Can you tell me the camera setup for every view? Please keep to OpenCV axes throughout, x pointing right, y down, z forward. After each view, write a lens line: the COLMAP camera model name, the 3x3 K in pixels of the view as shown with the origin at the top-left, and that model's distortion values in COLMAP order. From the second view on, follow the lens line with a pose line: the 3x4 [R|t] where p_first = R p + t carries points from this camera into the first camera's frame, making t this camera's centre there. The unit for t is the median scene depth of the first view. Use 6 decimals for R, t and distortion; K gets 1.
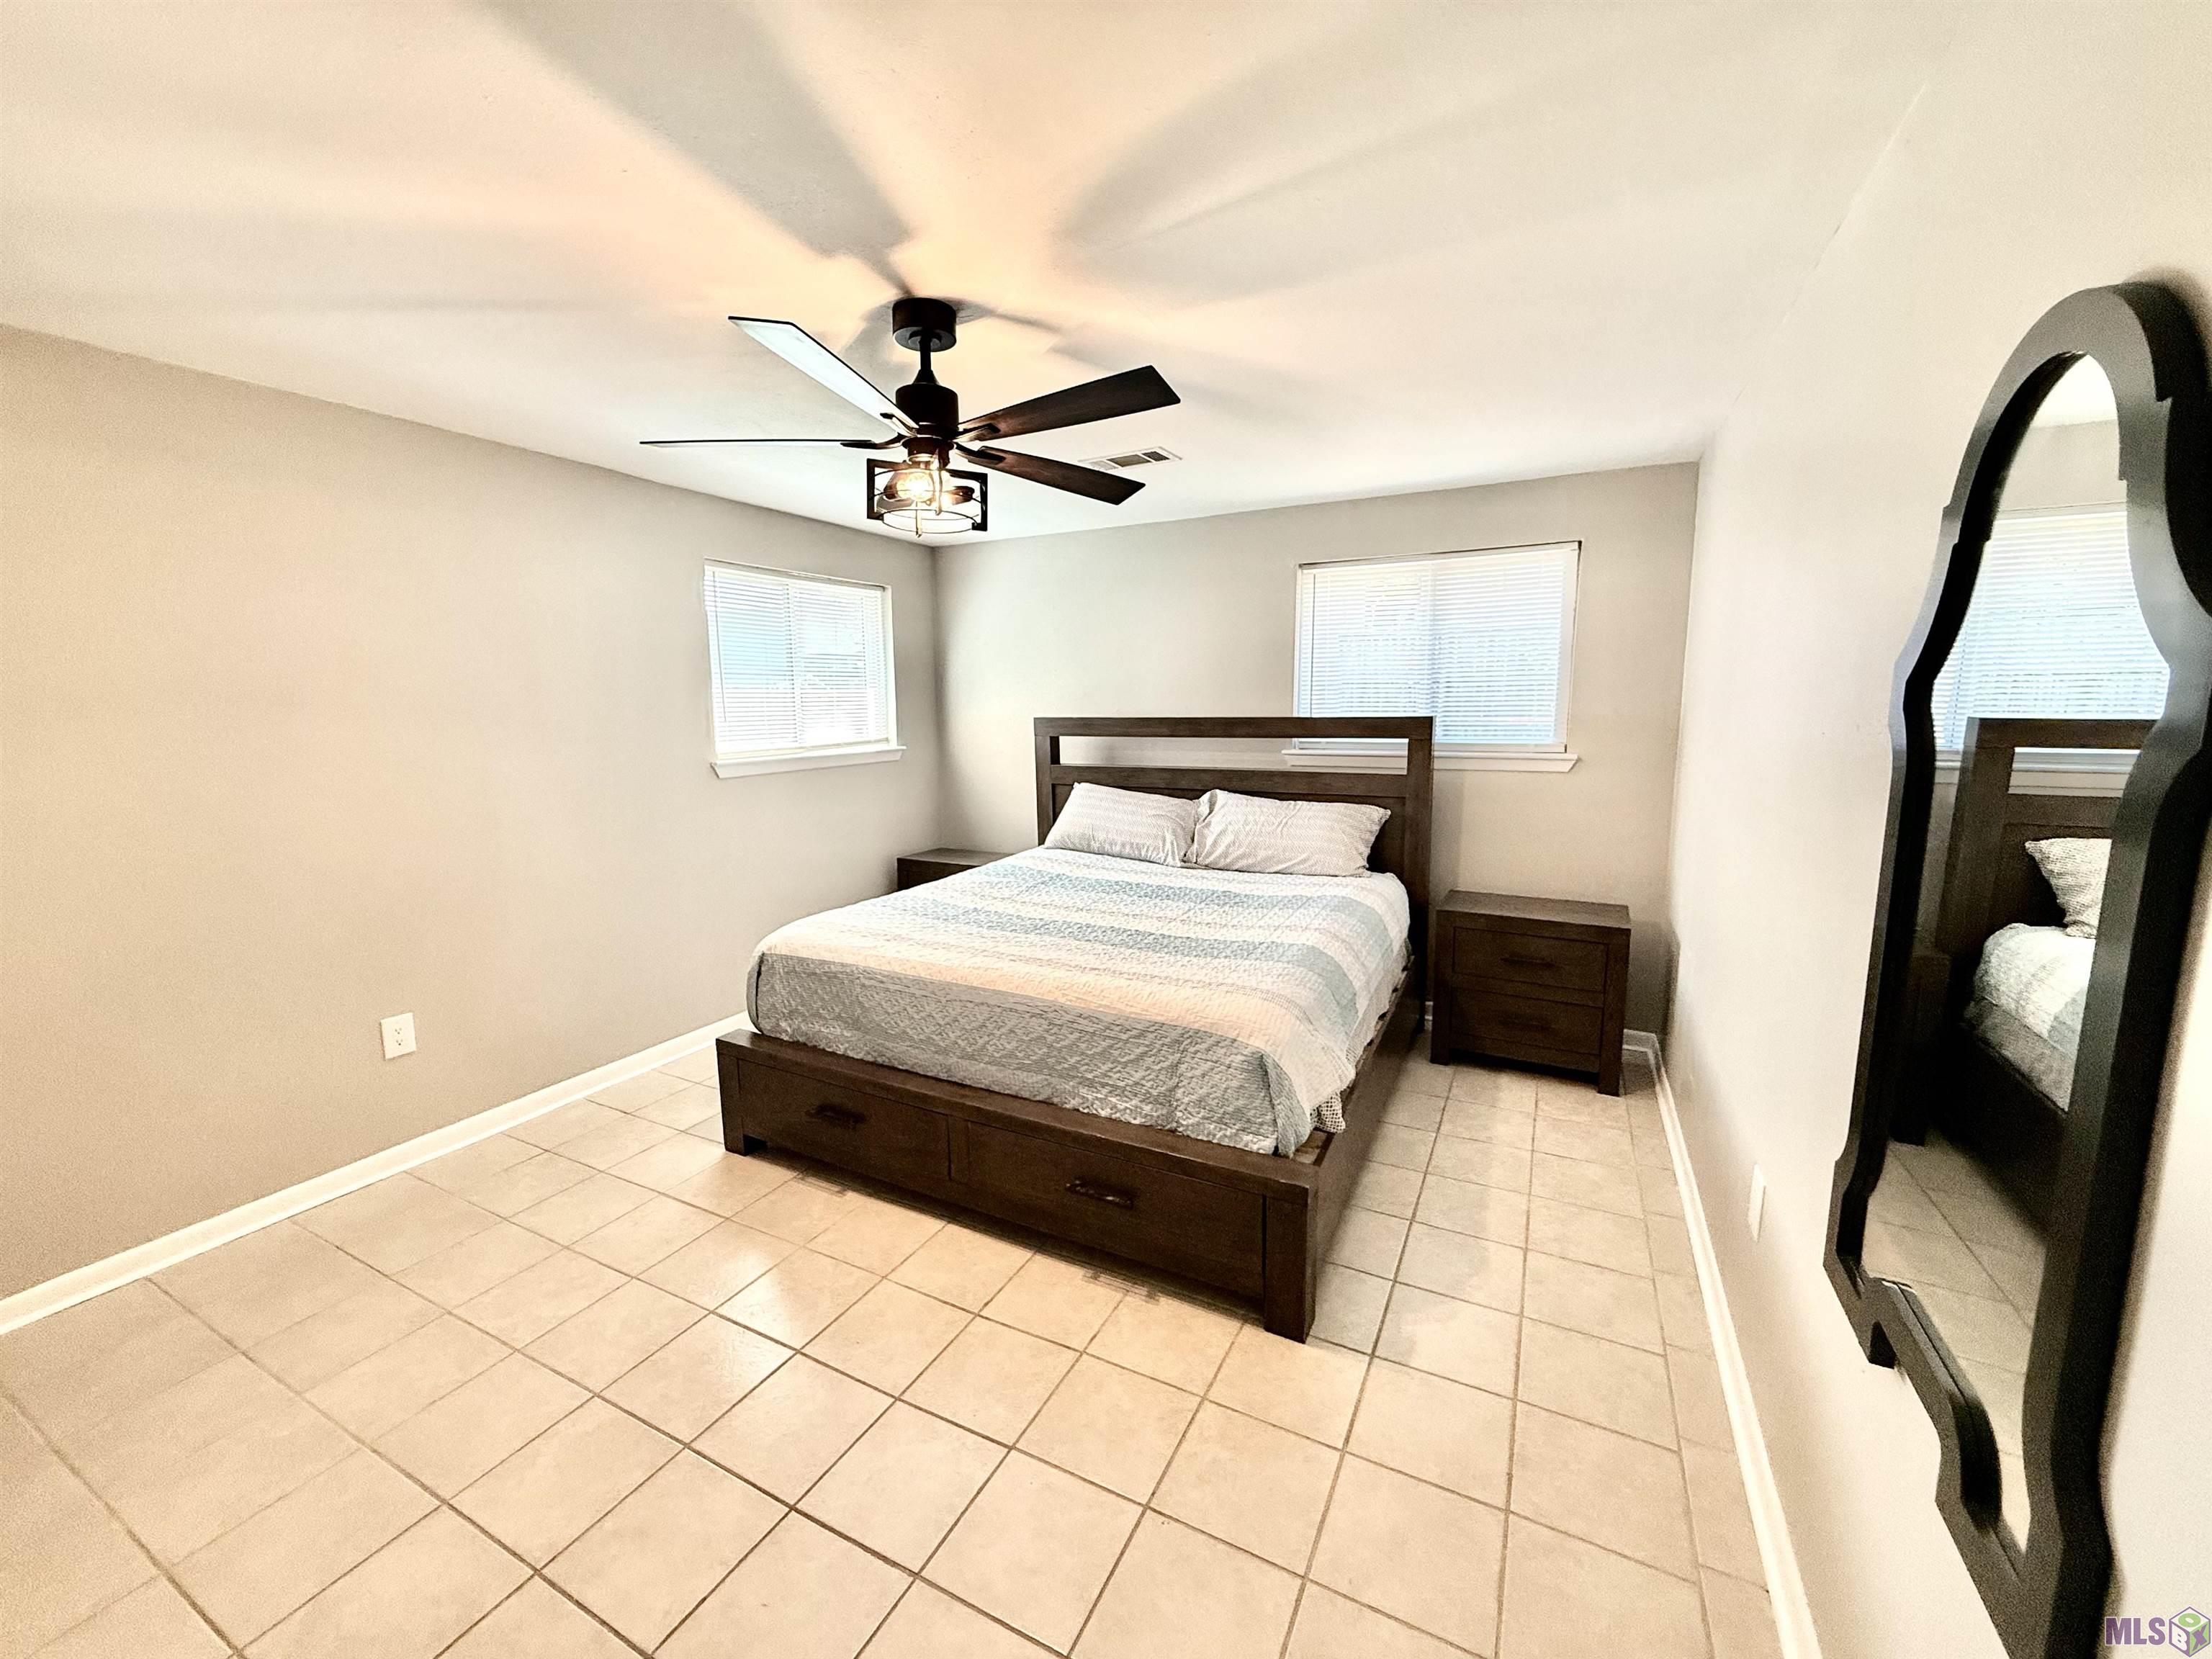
lens RADIAL K [[883.1, 0, 1097.6], [0, 883.1, 829.2], [0, 0, 1]] dist [0.002936, 0.000069]
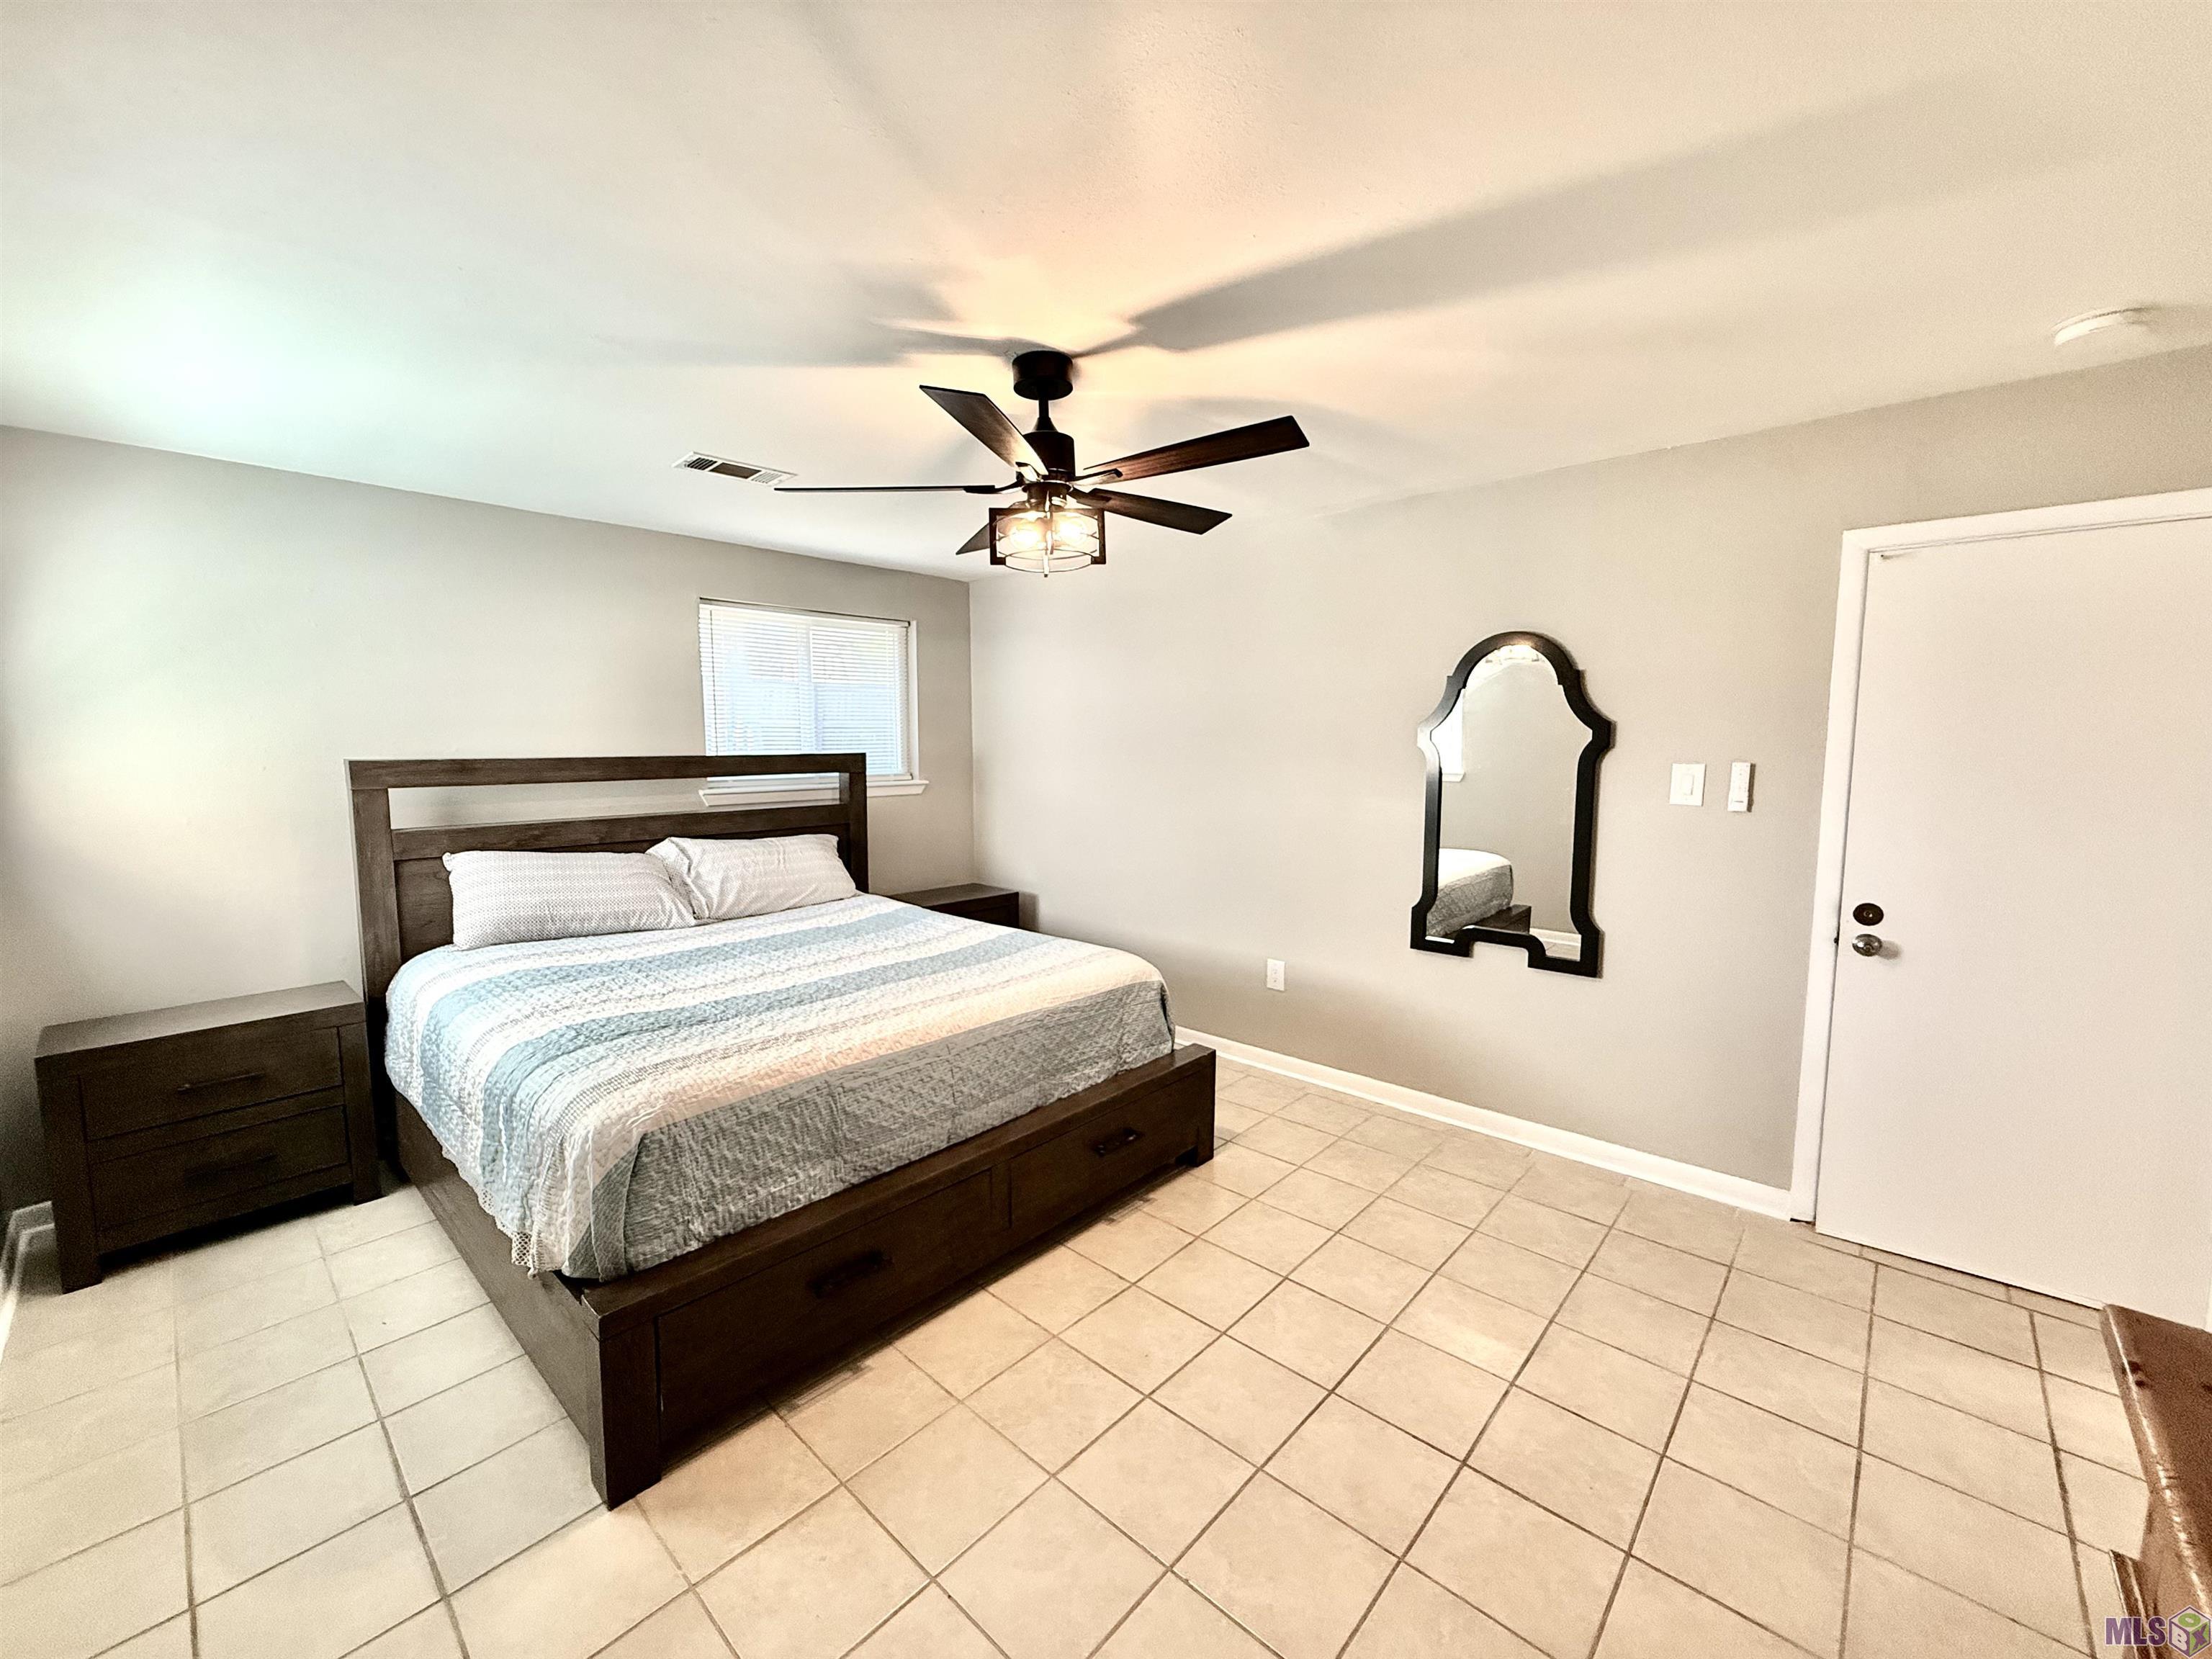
lens RADIAL K [[883.1, 0, 1097.6], [0, 883.1, 829.2], [0, 0, 1]] dist [0.002936, 0.000069]
pose [[0.258446, -0.088061, 0.962004, -0.912068], [0.137402, 0.989063, 0.053625, -0.062893], [-0.956204, 0.118322, 0.267719, 0.532200]]
